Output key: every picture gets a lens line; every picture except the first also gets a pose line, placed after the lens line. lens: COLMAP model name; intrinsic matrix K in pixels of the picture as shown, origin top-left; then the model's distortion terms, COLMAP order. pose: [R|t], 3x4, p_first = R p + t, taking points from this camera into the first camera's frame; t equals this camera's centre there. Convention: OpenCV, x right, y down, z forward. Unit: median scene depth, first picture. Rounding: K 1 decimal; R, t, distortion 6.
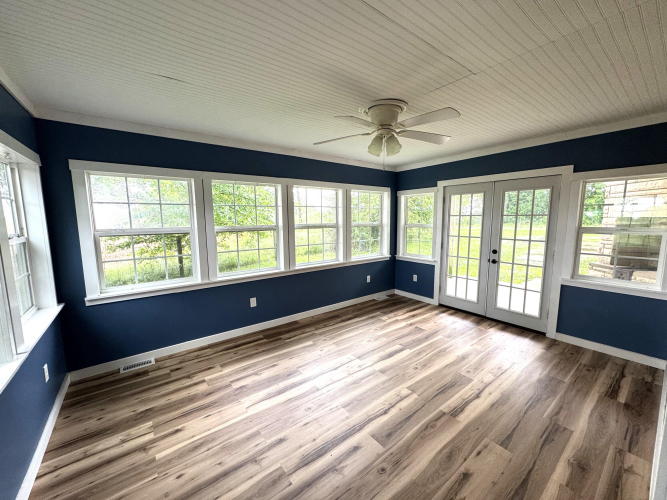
lens RADIAL K [[264.1, 0, 333.4], [0, 264.1, 250.2], [0, 0, 1]] dist [-0.002899, -0.000590]
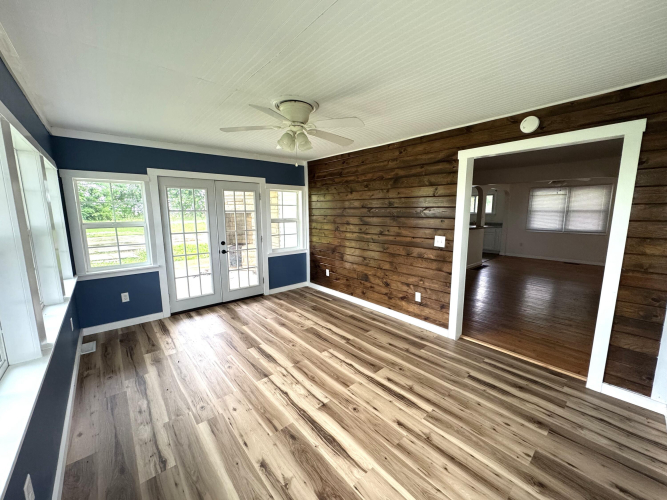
lens RADIAL K [[264.1, 0, 334.9], [0, 264.1, 247.9], [0, 0, 1]] dist [-0.002899, -0.000590]
pose [[-0.067640, -0.131611, 0.988991, -0.539637], [0.125011, 0.982331, 0.139274, -0.071176], [-0.989847, 0.133055, -0.049992, 0.580304]]
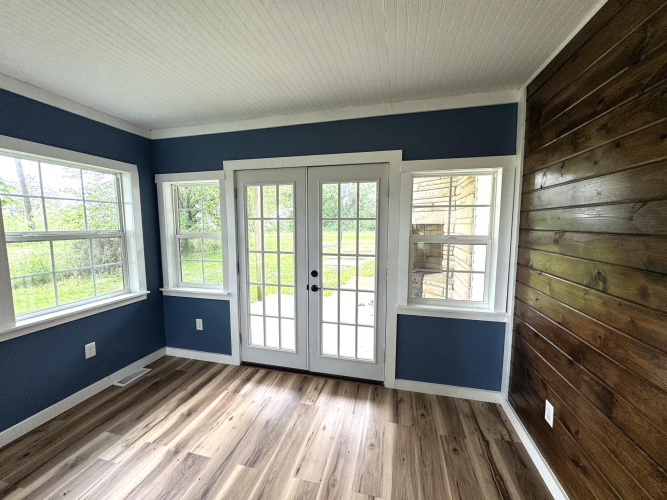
lens RADIAL K [[264.1, 0, 332.5], [0, 264.1, 249.5], [0, 0, 1]] dist [-0.002899, -0.000590]
pose [[0.780384, -0.053747, 0.622987, 0.235450], [0.070613, 0.997501, -0.002397, -0.049266], [-0.621301, 0.045861, 0.782229, 0.447287]]
